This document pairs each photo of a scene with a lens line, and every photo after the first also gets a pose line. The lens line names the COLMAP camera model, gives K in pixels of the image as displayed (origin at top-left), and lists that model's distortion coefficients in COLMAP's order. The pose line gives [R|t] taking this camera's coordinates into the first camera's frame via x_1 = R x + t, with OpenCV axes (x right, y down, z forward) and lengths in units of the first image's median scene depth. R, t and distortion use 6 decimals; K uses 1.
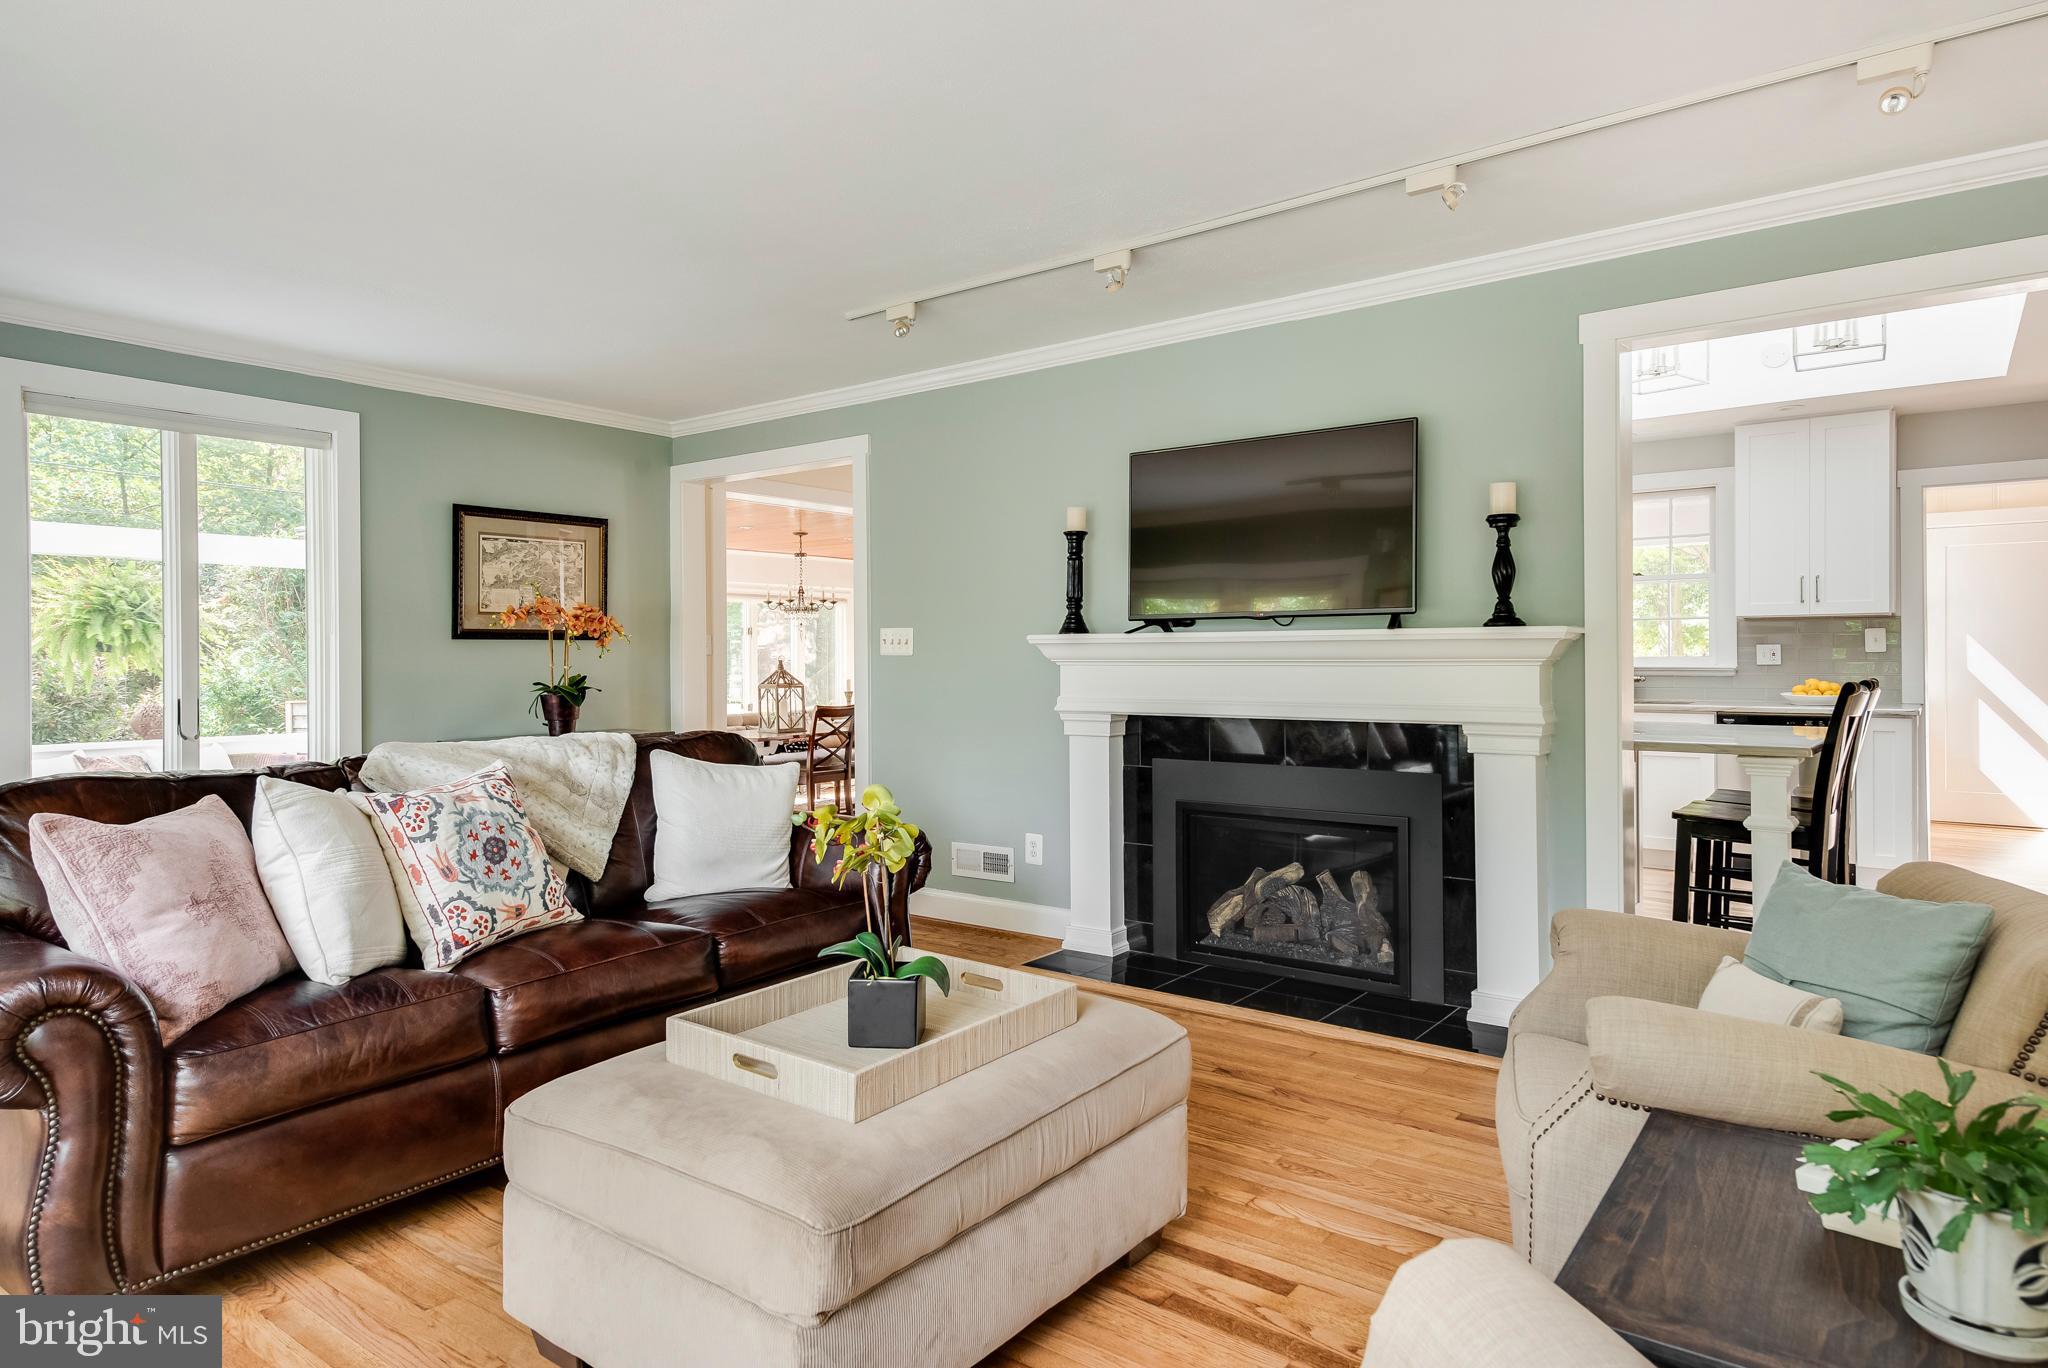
lens RADIAL K [[1207.6, 0, 1020.9], [0, 1207.6, 663.6], [0, 0, 1]] dist [0.021331, -0.000654]
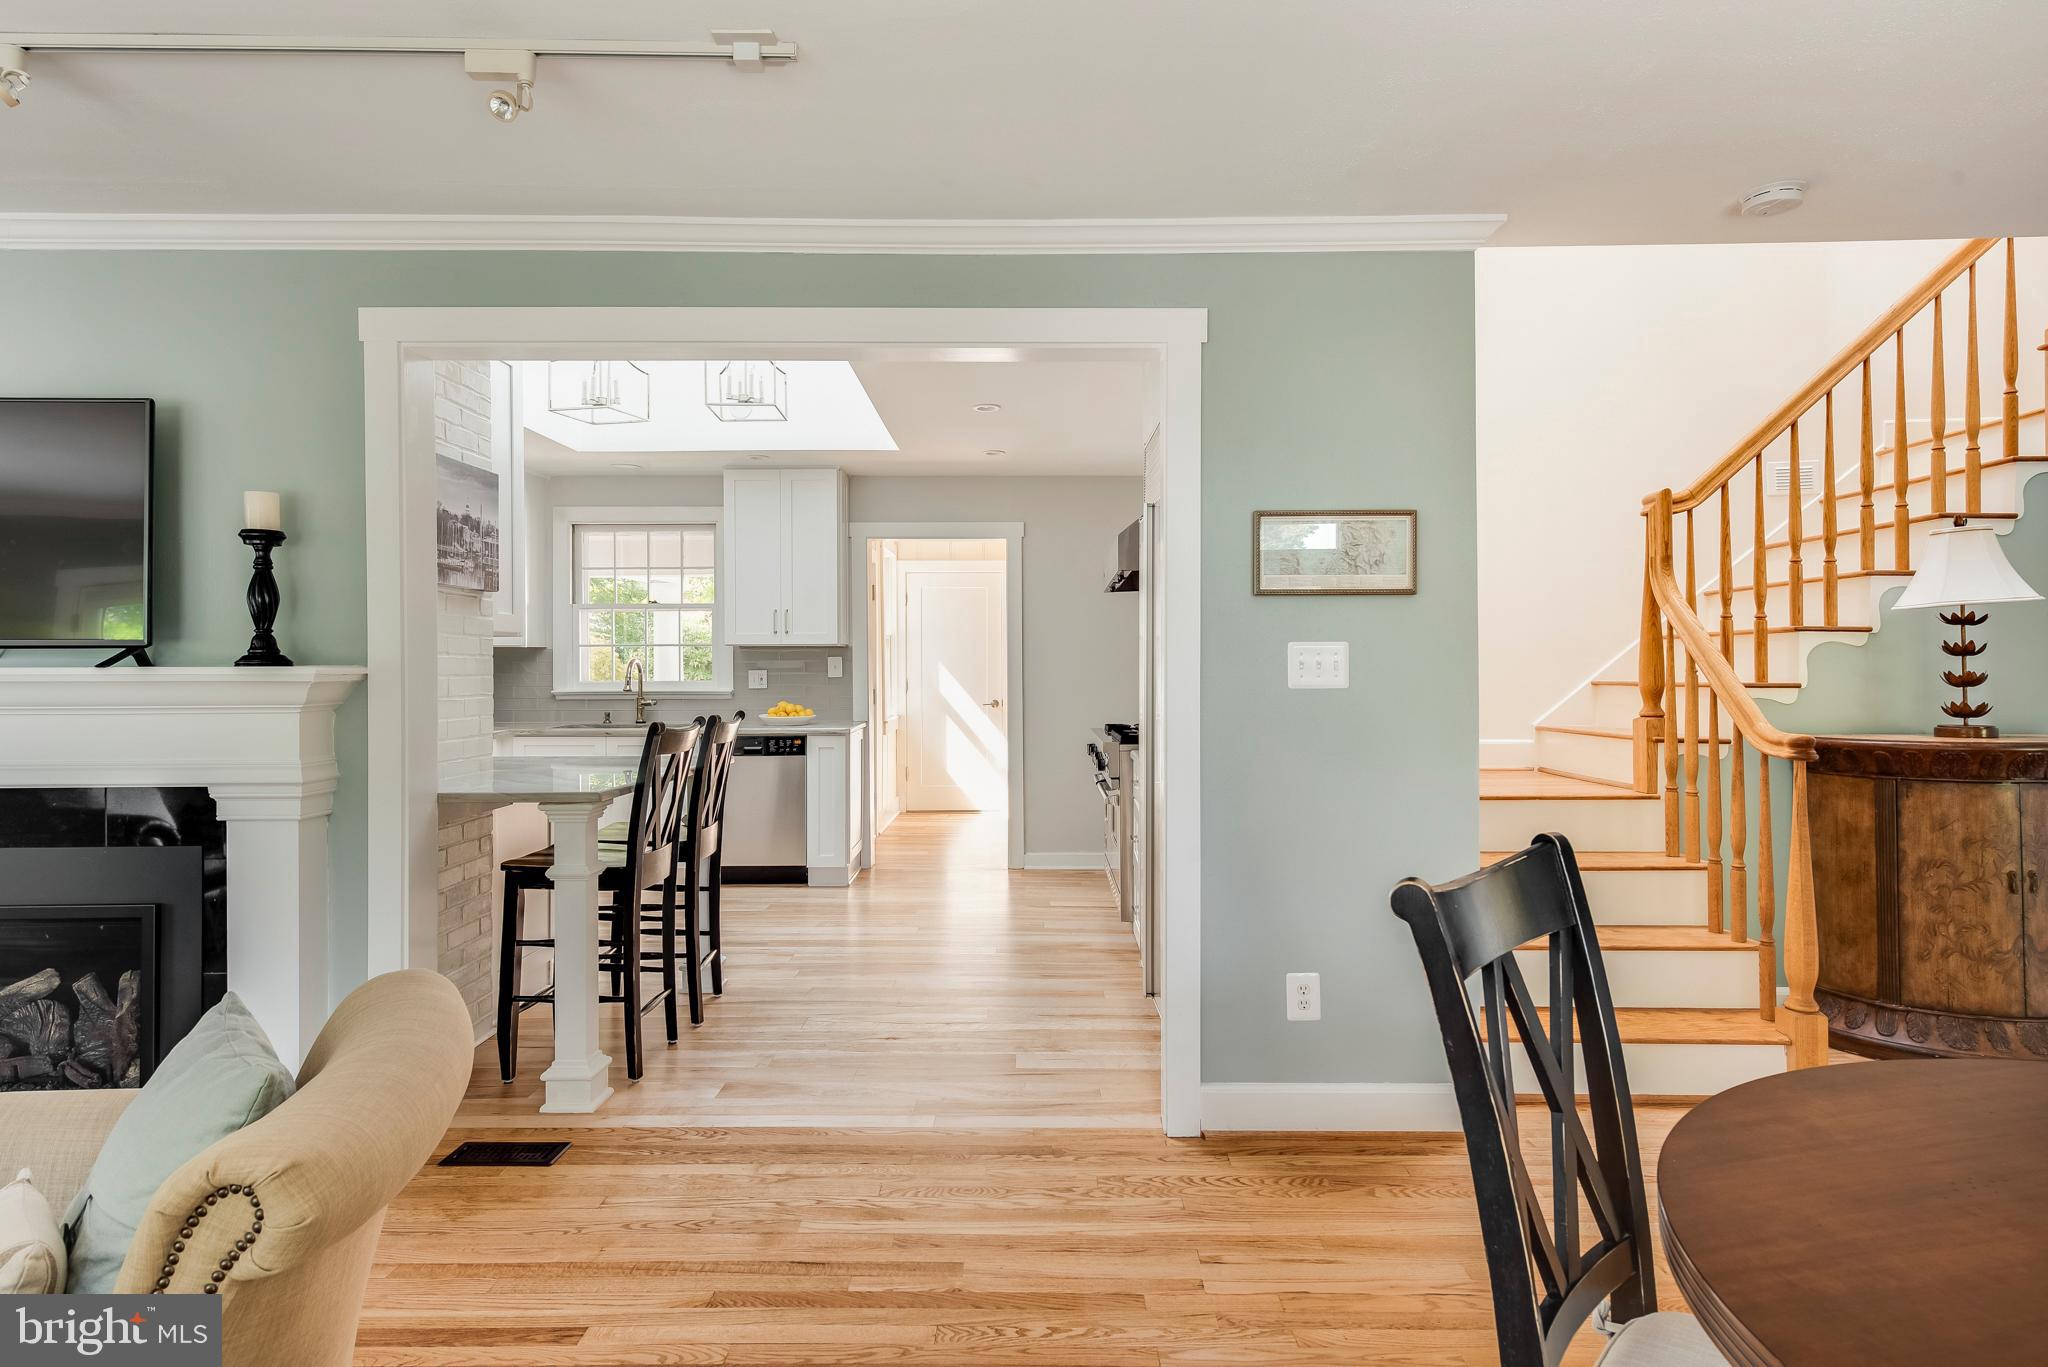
lens RADIAL K [[1124.6, 0, 1028.4], [0, 1124.6, 662.8], [0, 0, 1]] dist [0.024522, 0.000701]
pose [[0.794415, 0.001837, 0.607373, 0.306157], [0.003706, 0.999962, -0.007873, -0.021789], [-0.607364, 0.008505, 0.794378, 0.057619]]
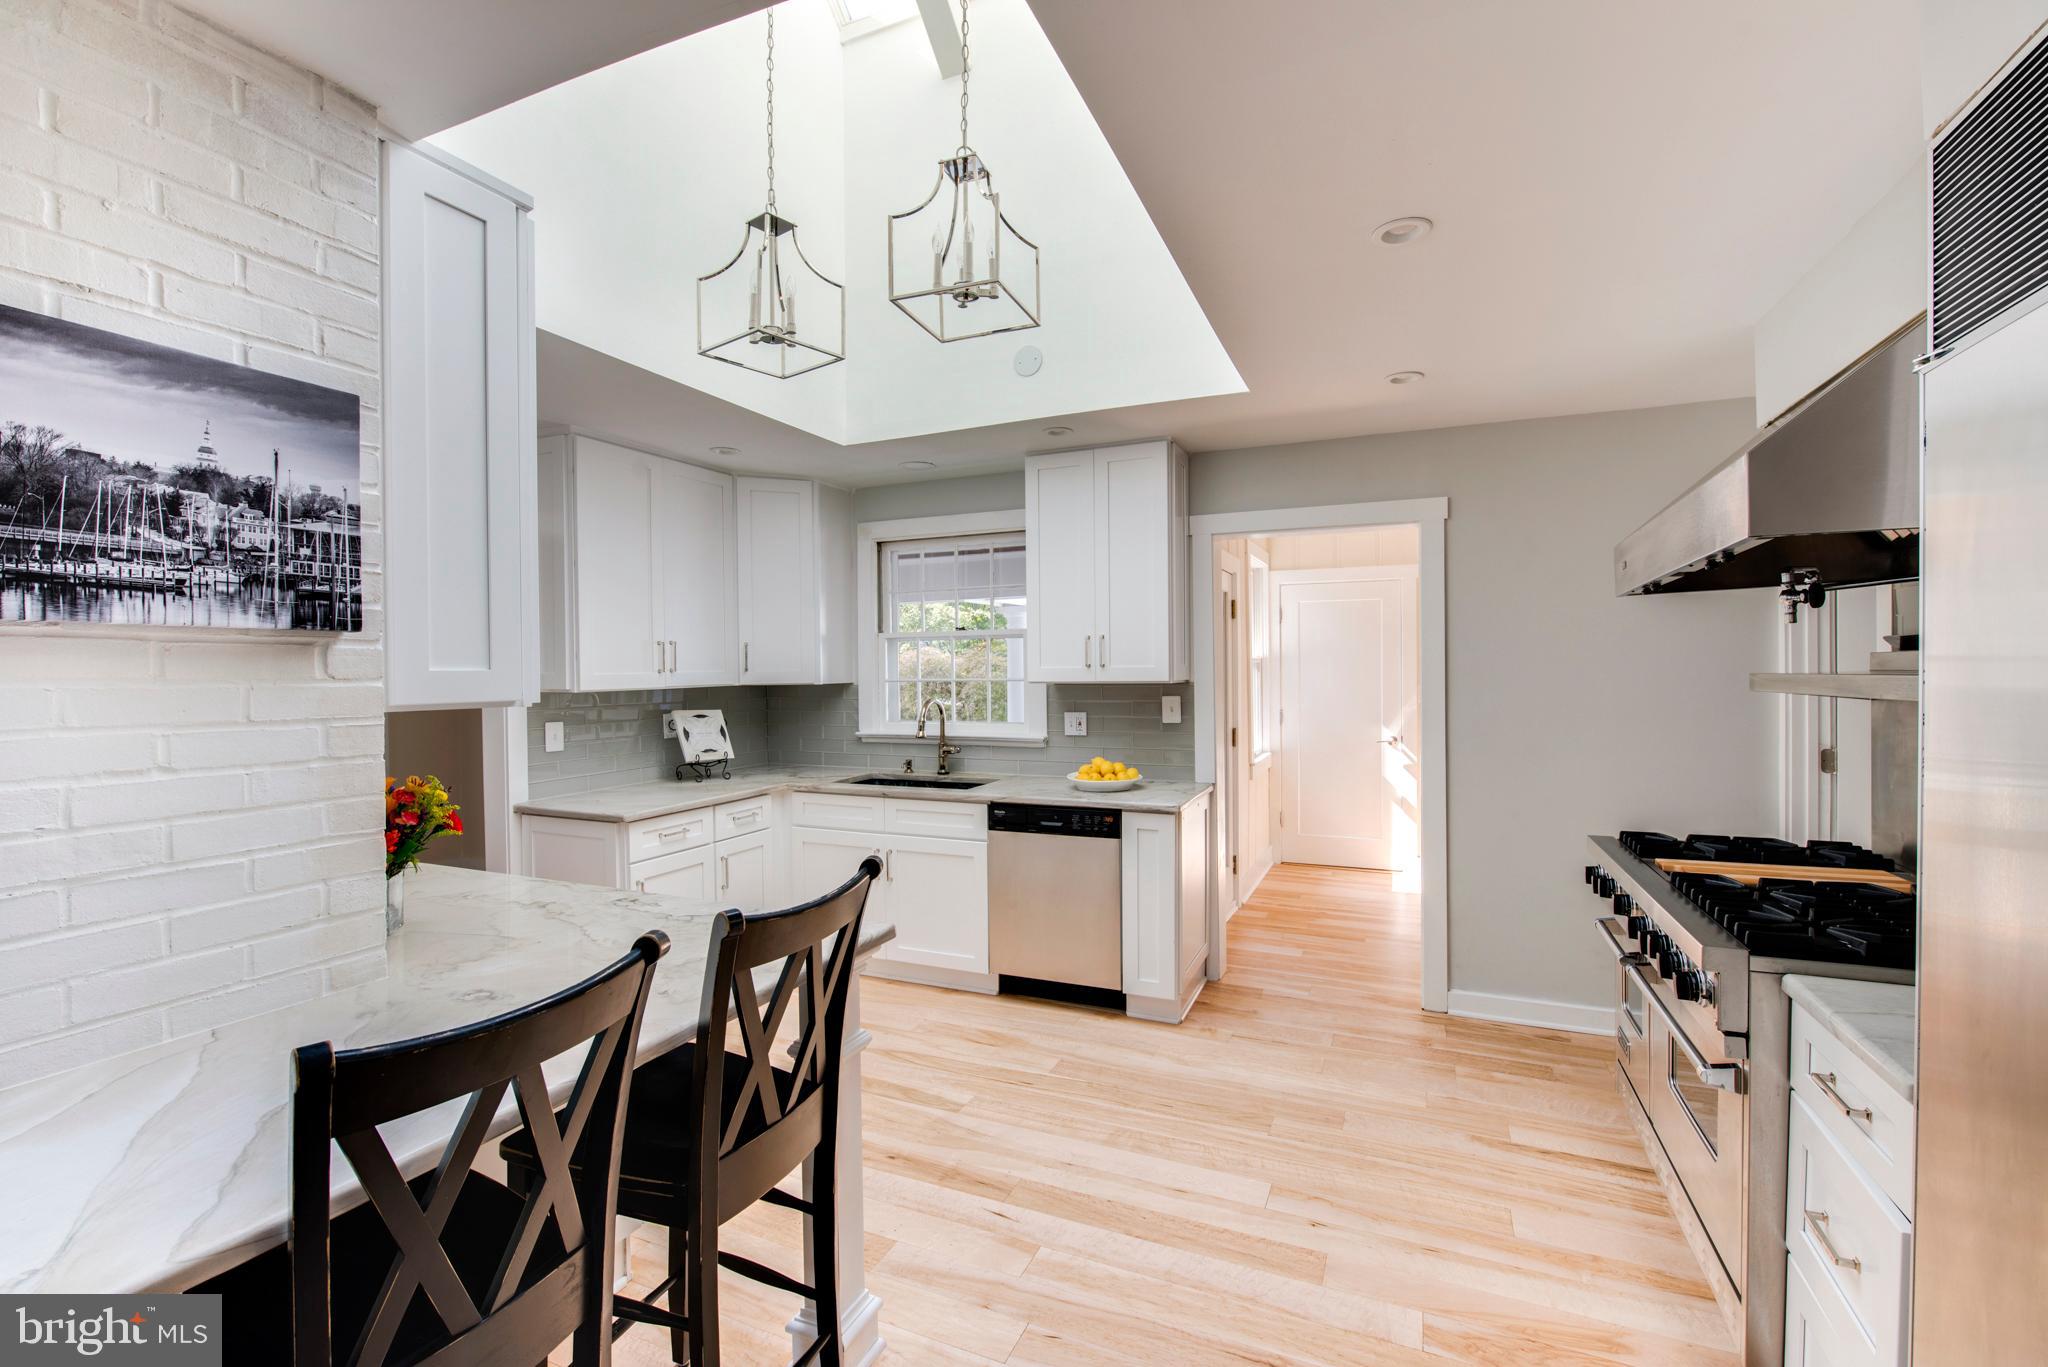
lens RADIAL K [[893.0, 0, 1025.8], [0, 893.0, 680.6], [0, 0, 1]] dist [-0.019158, -0.000126]
pose [[0.969724, -0.005349, 0.244146, 0.692119], [0.003932, 0.999972, 0.006291, -0.069355], [-0.244172, -0.005141, 0.969718, 0.632388]]
